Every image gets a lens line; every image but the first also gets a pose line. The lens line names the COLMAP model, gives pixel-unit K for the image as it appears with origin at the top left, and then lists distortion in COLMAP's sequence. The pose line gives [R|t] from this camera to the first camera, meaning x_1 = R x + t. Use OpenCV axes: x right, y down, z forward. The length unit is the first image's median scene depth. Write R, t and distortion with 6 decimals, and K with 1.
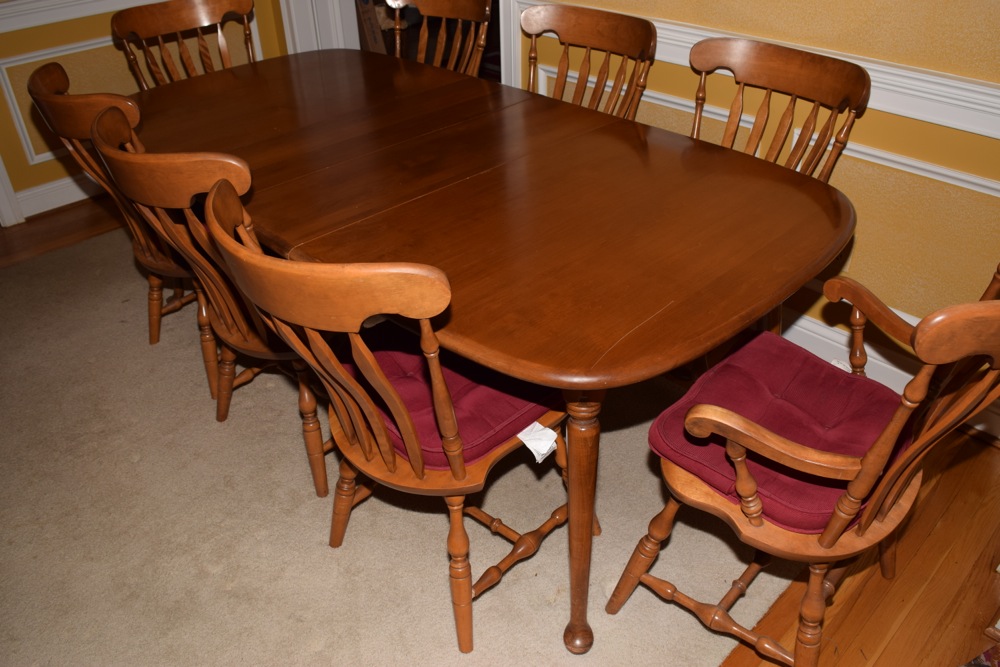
lens RADIAL K [[780.9, 0, 501.2], [0, 780.9, 332.5], [0, 0, 1]] dist [-0.090328, 0.005763]
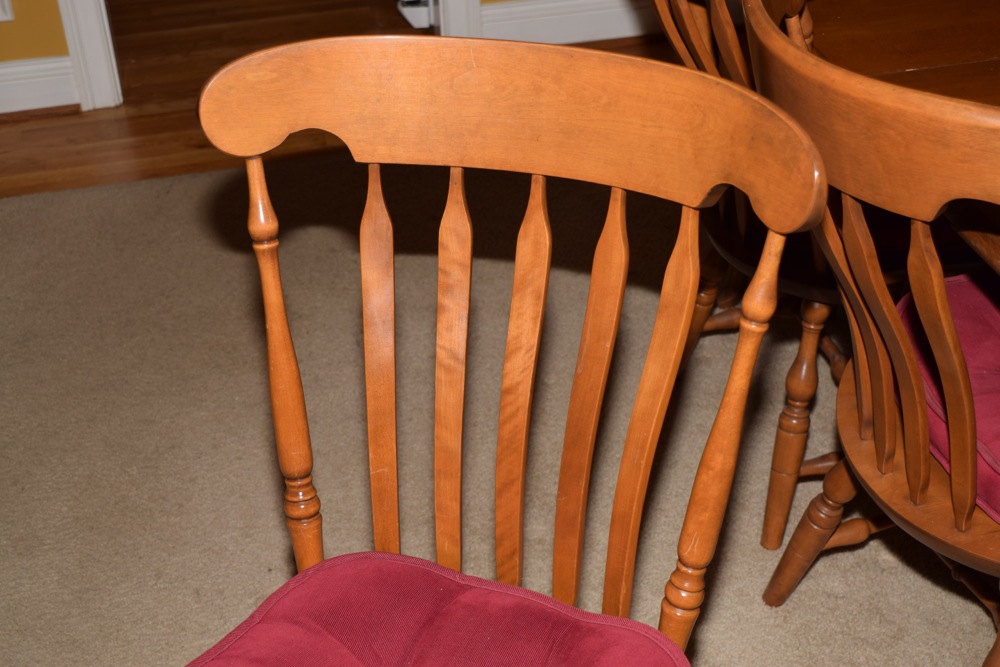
lens RADIAL K [[1475.7, 0, 504.8], [0, 1475.7, 333.7], [0, 0, 1]] dist [-0.023481, 0.000000]
pose [[0.852814, 0.281465, -0.439870, -0.165446], [-0.278314, 0.957695, 0.073220, -0.069686], [0.441870, 0.059979, 0.895072, 0.120444]]
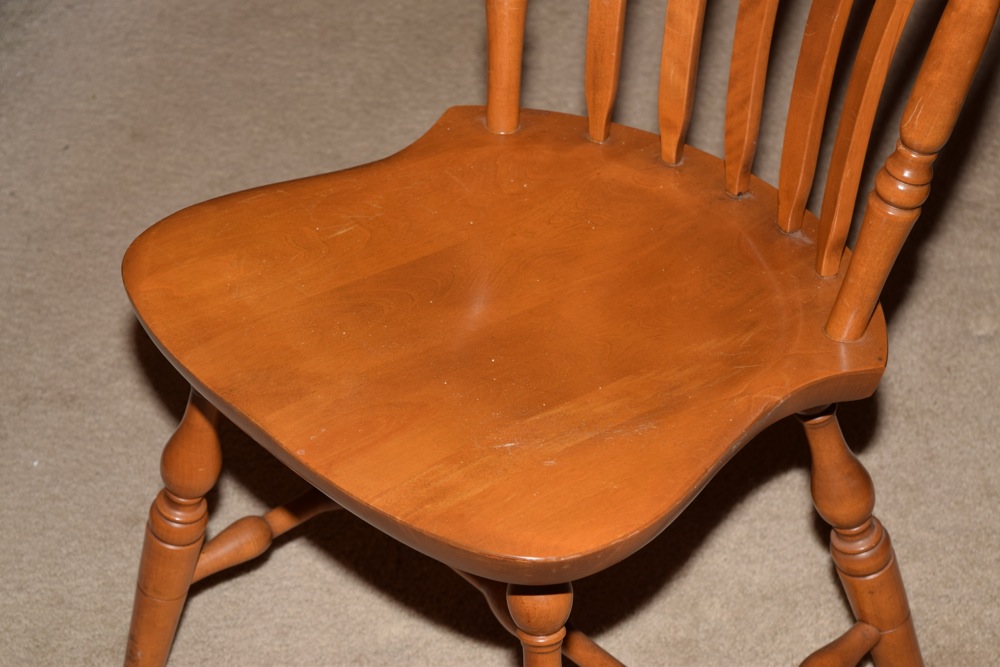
lens RADIAL K [[2239.4, 0, 499.0], [0, 2239.4, 328.2], [0, 0, 1]] dist [0.076117, 0.000000]
pose [[0.523575, 0.552925, -0.648185, 0.059066], [-0.444161, 0.826376, 0.346155, -0.086826], [0.727042, 0.106660, 0.678257, 0.166285]]
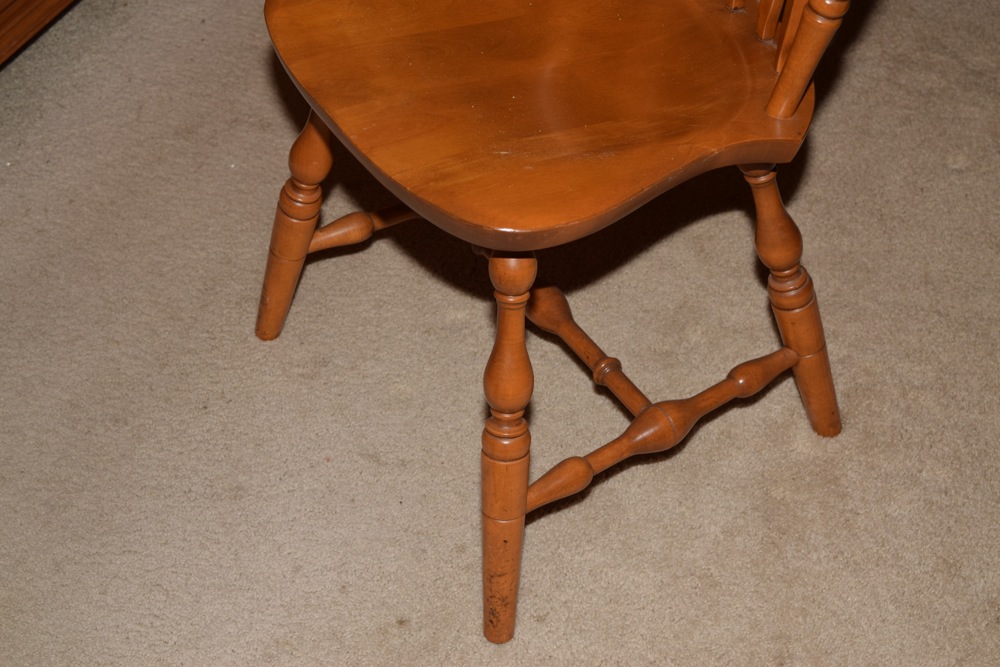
lens RADIAL K [[1775.1, 0, 497.8], [0, 1775.1, 327.1], [0, 0, 1]] dist [0.013878, 0.000000]
pose [[0.348095, 0.663491, -0.662276, 0.169354], [-0.500895, 0.728796, 0.466862, -0.111487], [0.792423, 0.169219, 0.586030, 0.212823]]
